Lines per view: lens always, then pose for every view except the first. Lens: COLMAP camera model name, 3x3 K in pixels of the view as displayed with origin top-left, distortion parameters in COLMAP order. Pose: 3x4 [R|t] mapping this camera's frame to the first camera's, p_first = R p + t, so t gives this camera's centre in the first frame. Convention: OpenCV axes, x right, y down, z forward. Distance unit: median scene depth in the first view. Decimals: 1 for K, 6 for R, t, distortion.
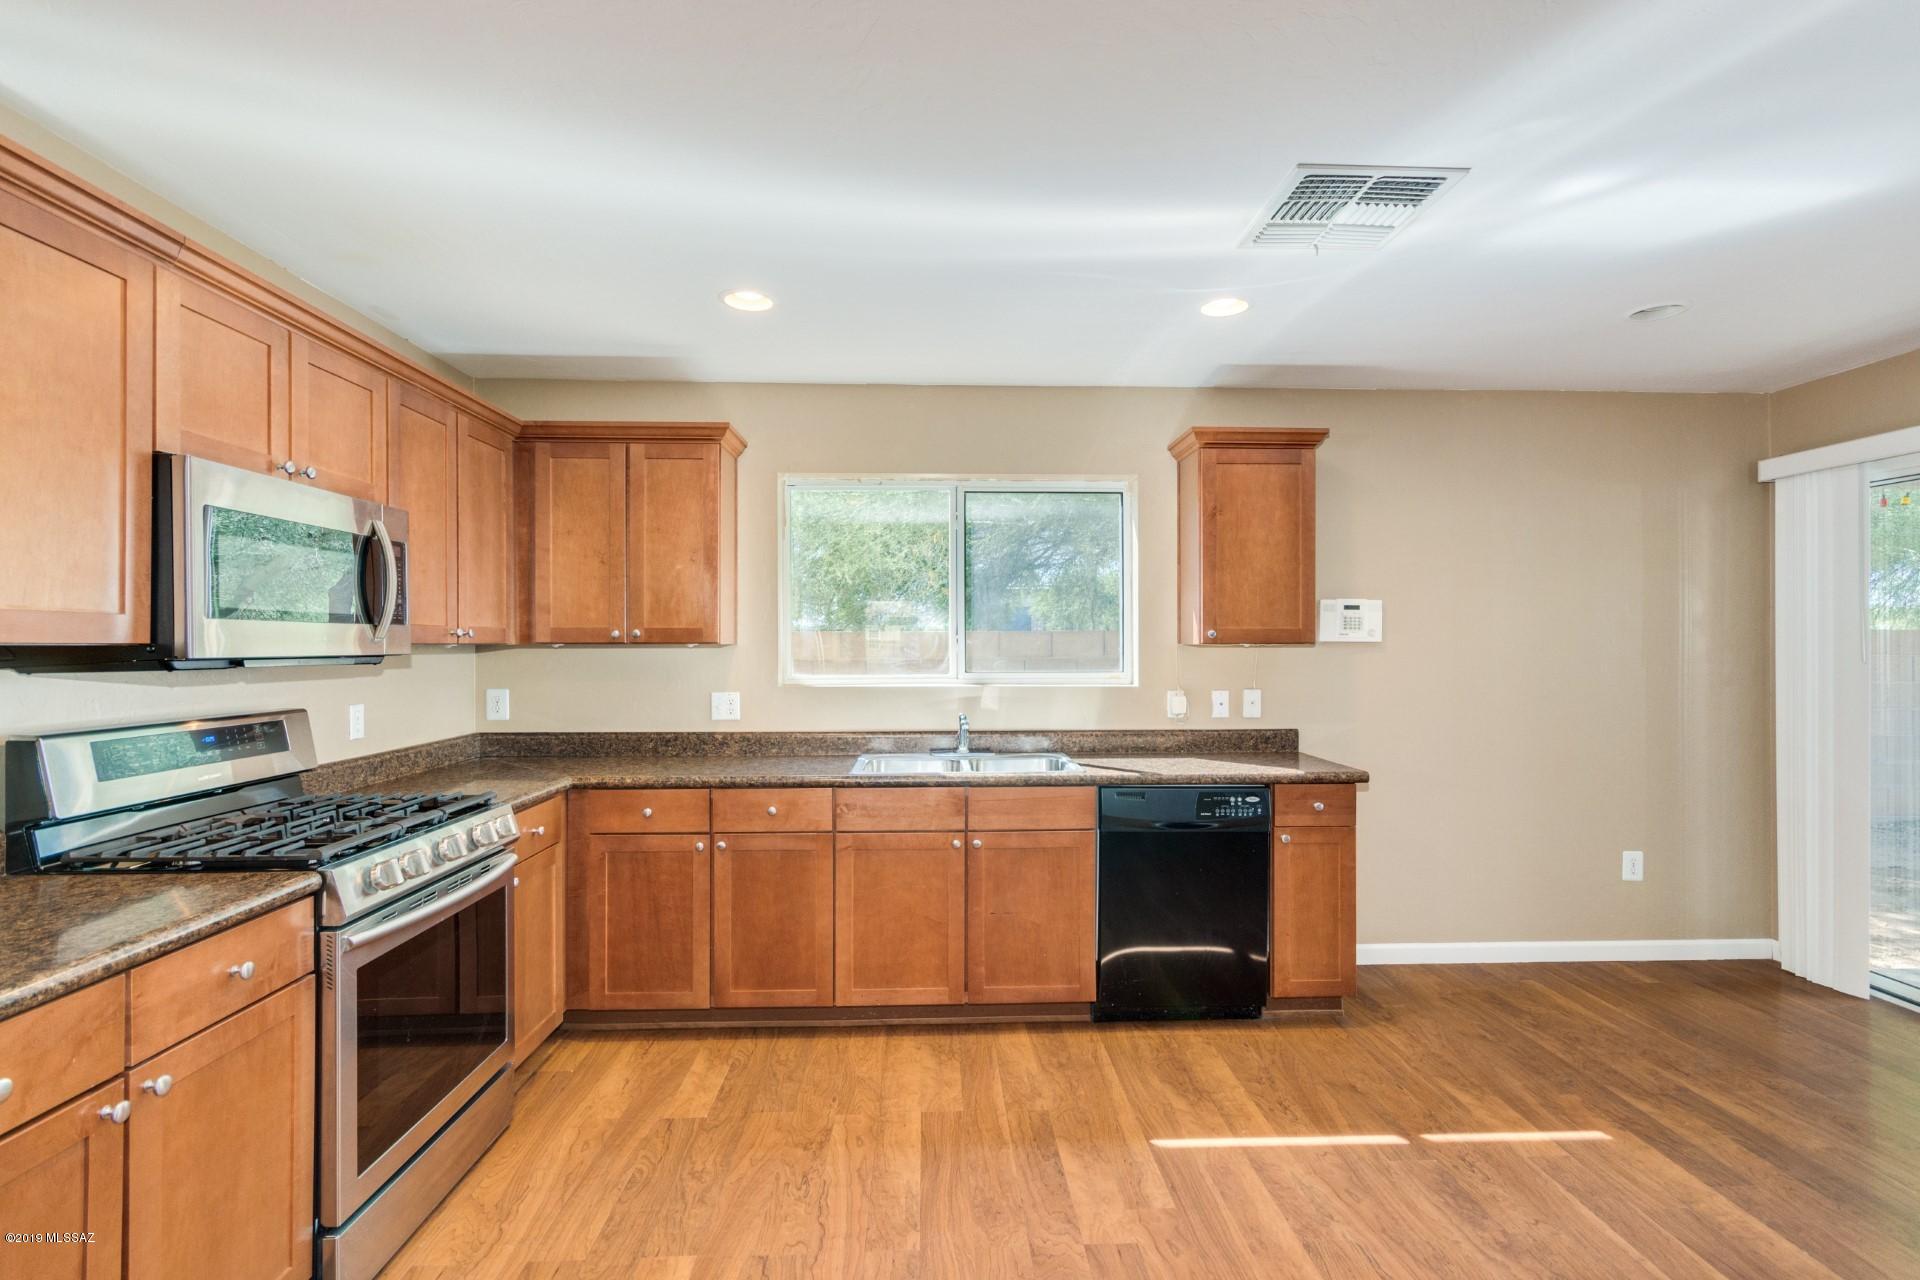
lens RADIAL K [[889.1, 0, 970.0], [0, 889.1, 644.0], [0, 0, 1]] dist [0.002138, 0.000989]
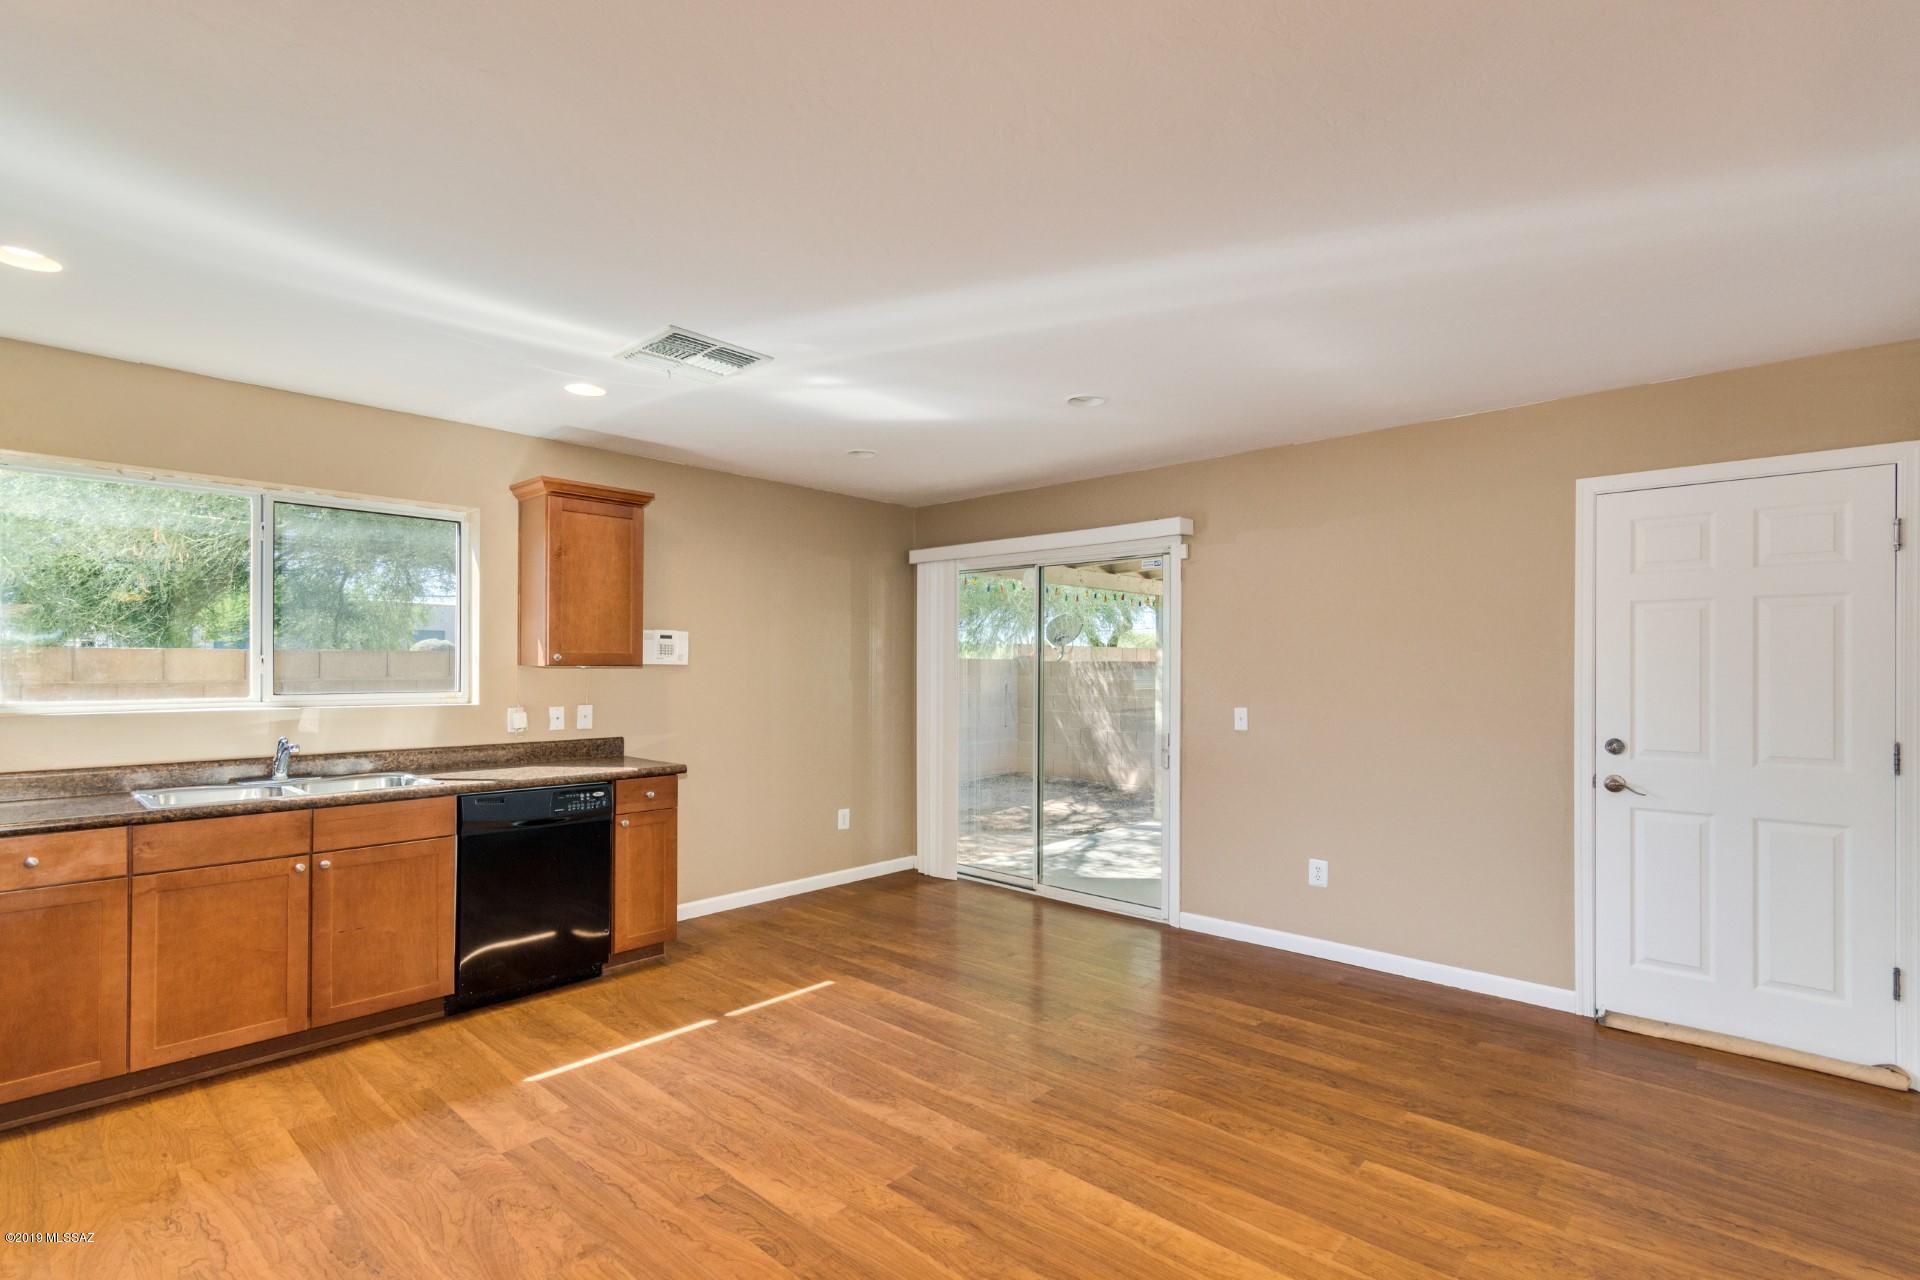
lens RADIAL K [[889.1, 0, 955.5], [0, 889.1, 664.1], [0, 0, 1]] dist [0.002138, 0.000989]
pose [[0.709384, 0.007160, 0.704786, -0.195336], [-0.005428, 0.999974, -0.004696, 0.000698], [-0.704802, -0.000494, 0.709404, -0.205745]]
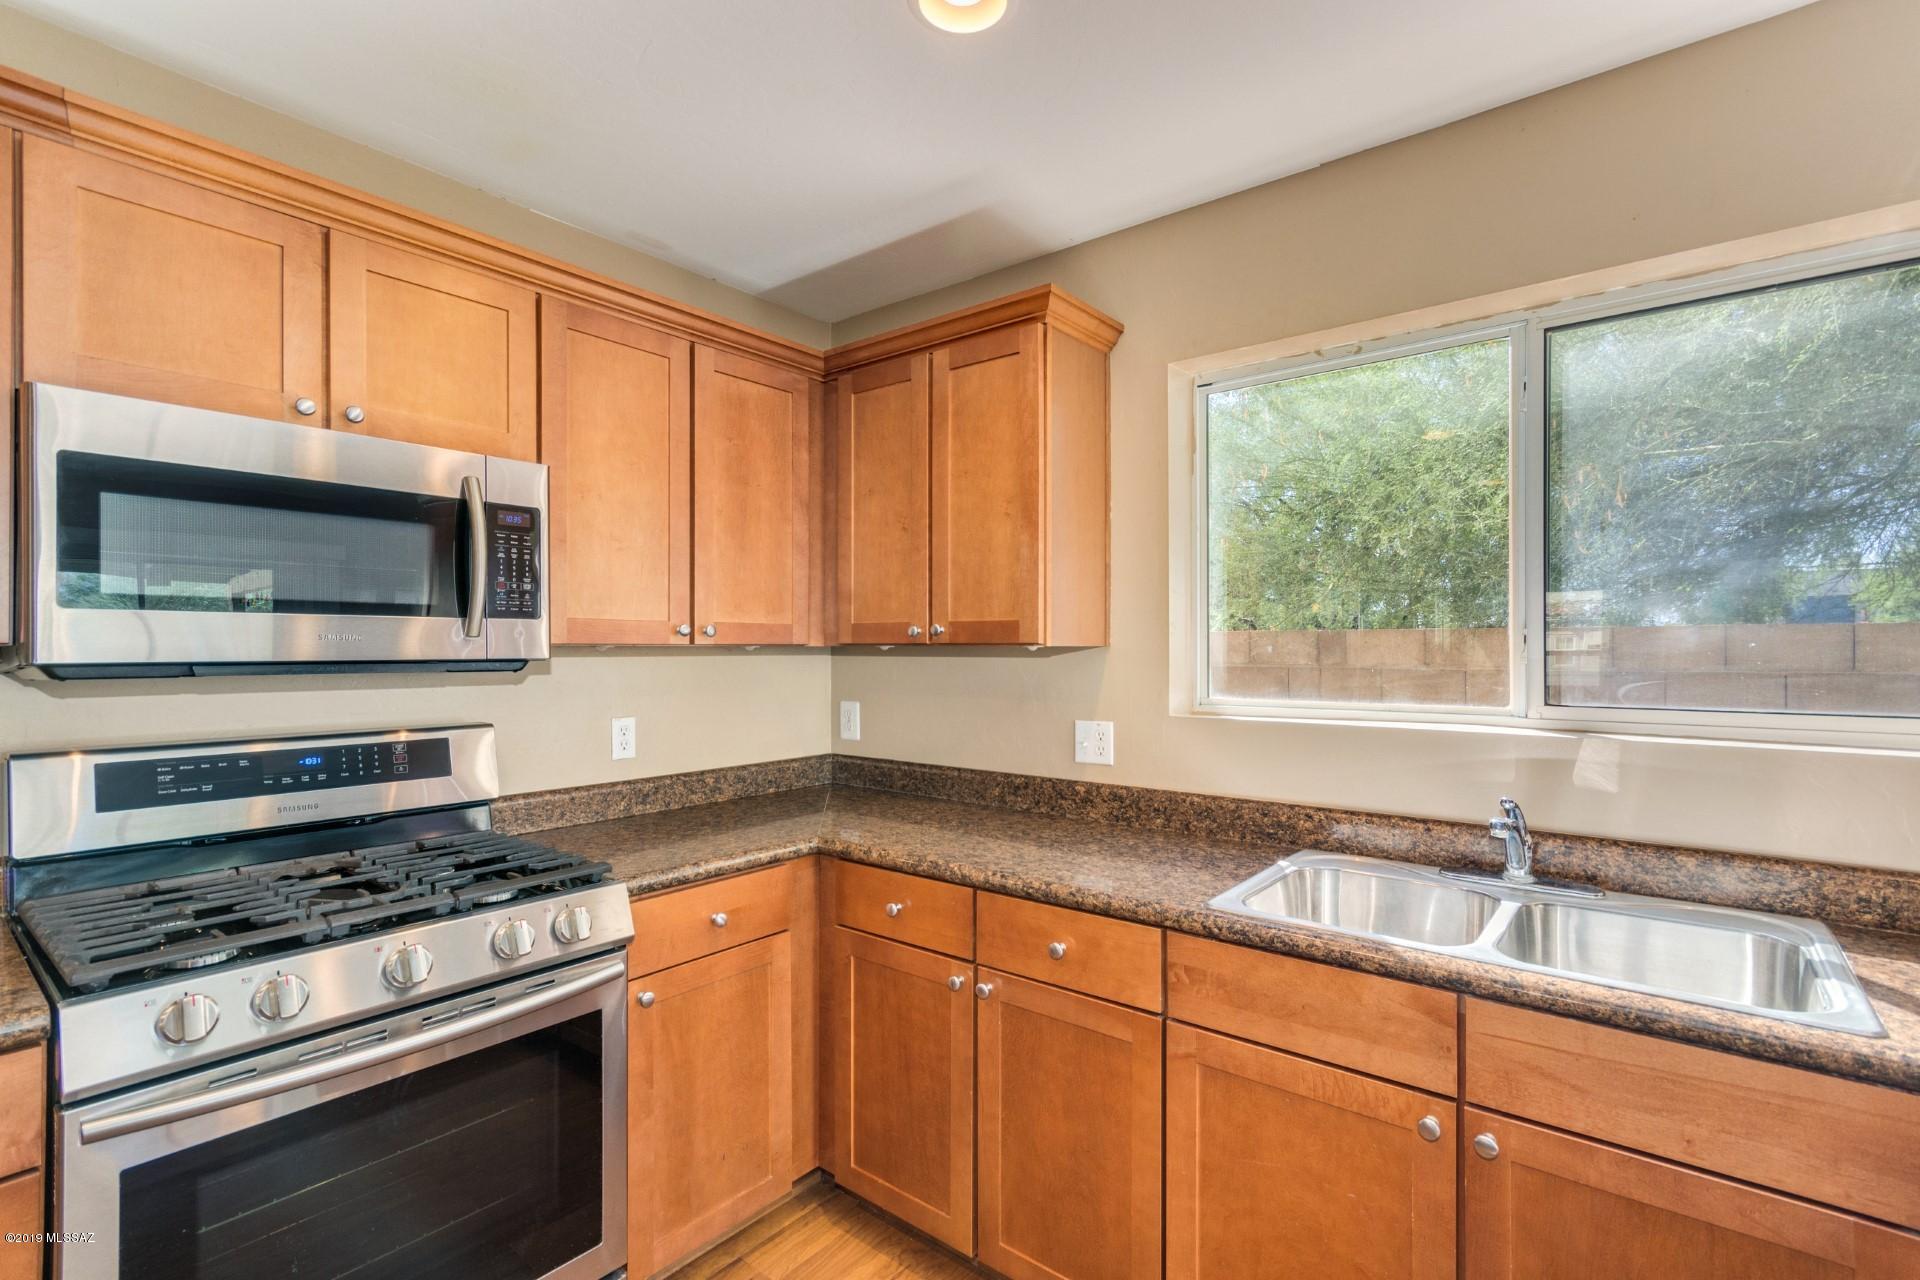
lens RADIAL K [[889.1, 0, 963.7], [0, 889.1, 645.8], [0, 0, 1]] dist [0.002138, 0.000989]
pose [[0.753456, 0.000081, -0.657498, 0.093036], [-0.000483, 1.000000, -0.000431, 0.000835], [0.657498, 0.000642, 0.753456, 0.542109]]
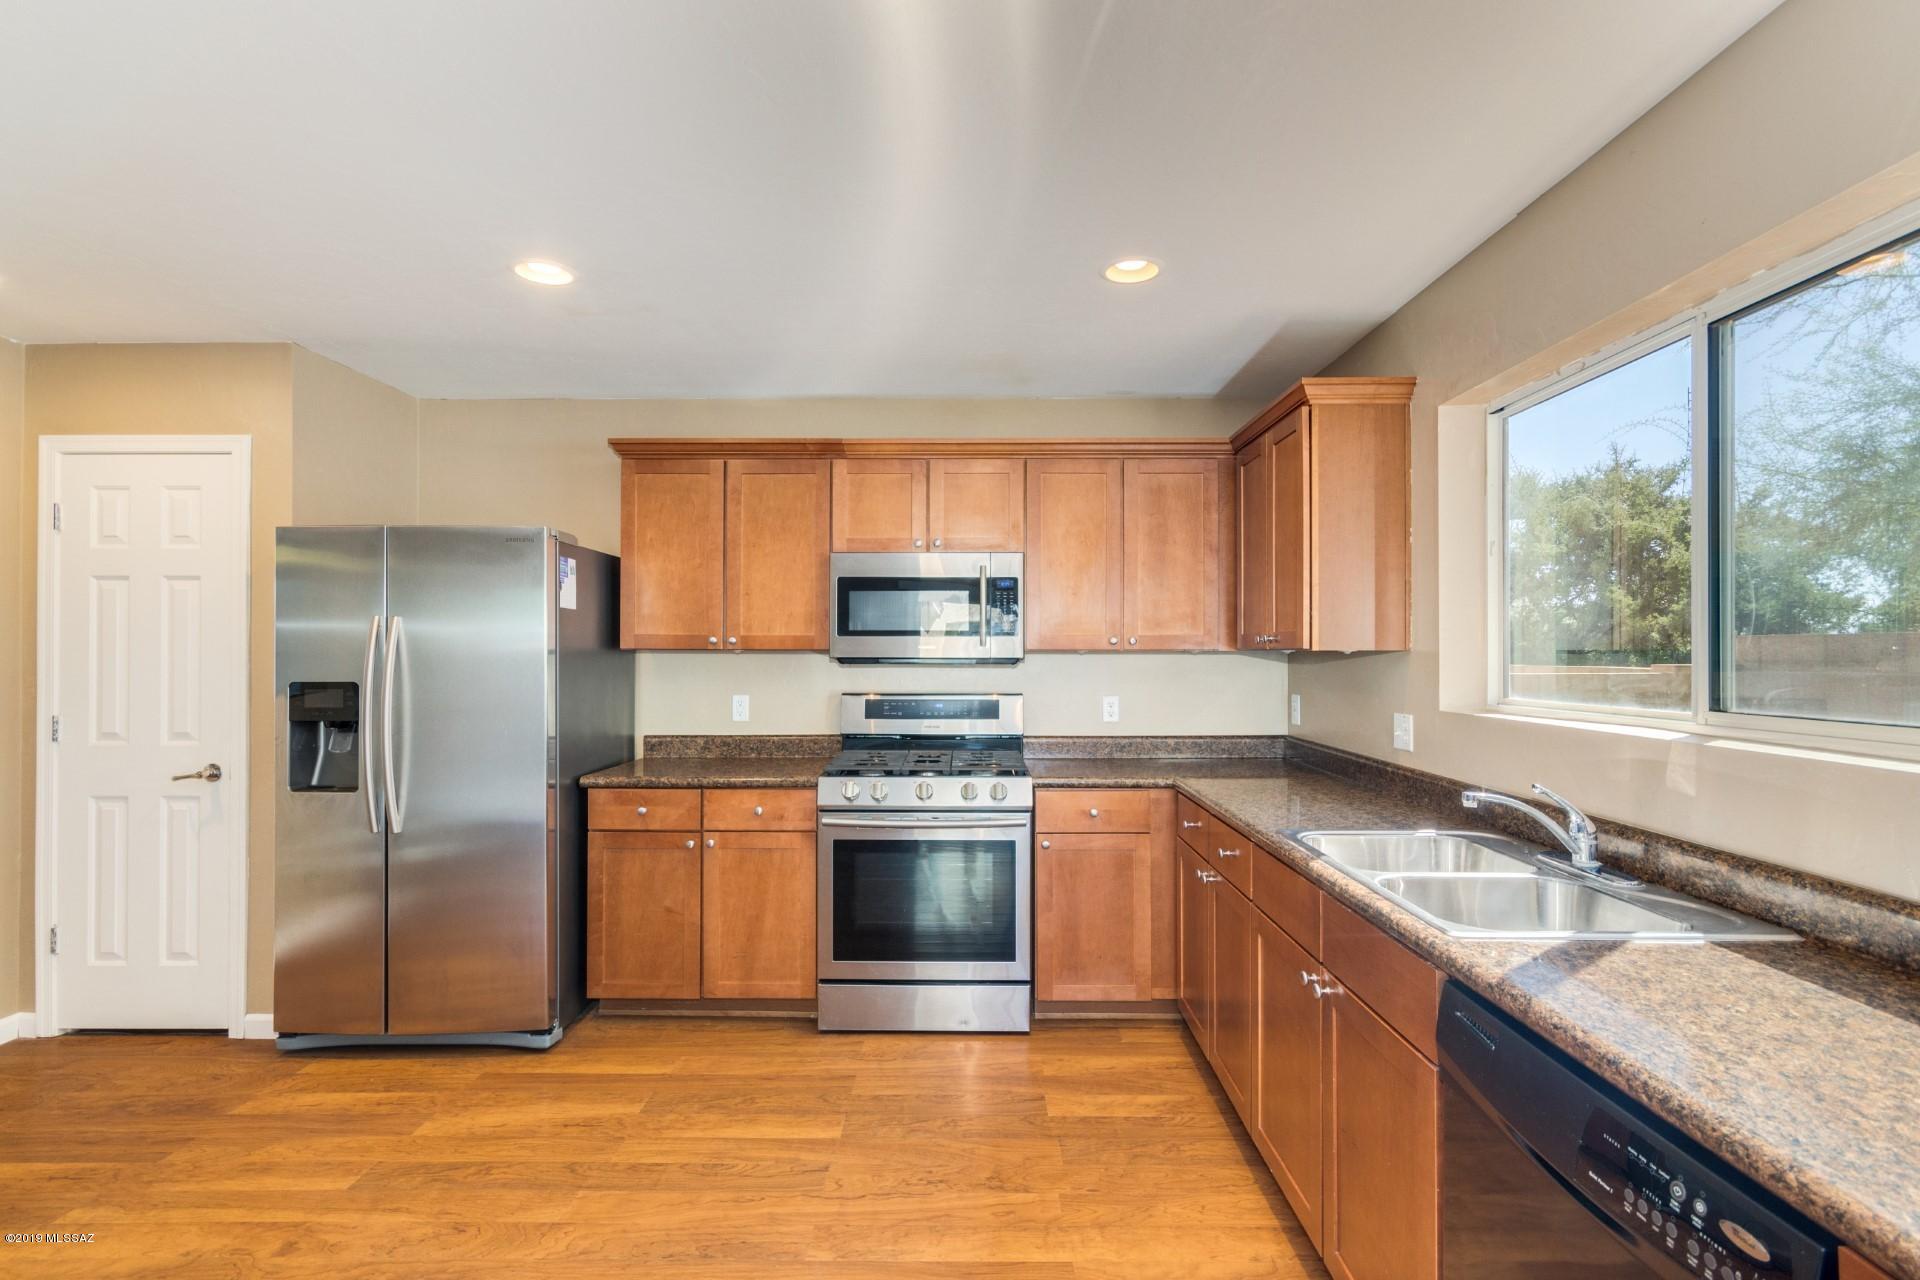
lens RADIAL K [[889.1, 0, 969.0], [0, 889.1, 649.3], [0, 0, 1]] dist [0.002138, 0.000989]
pose [[-0.047855, -0.002427, -0.998851, 0.599965], [0.000457, 0.999997, -0.002452, 0.001526], [0.998854, -0.000573, -0.047853, 0.795726]]
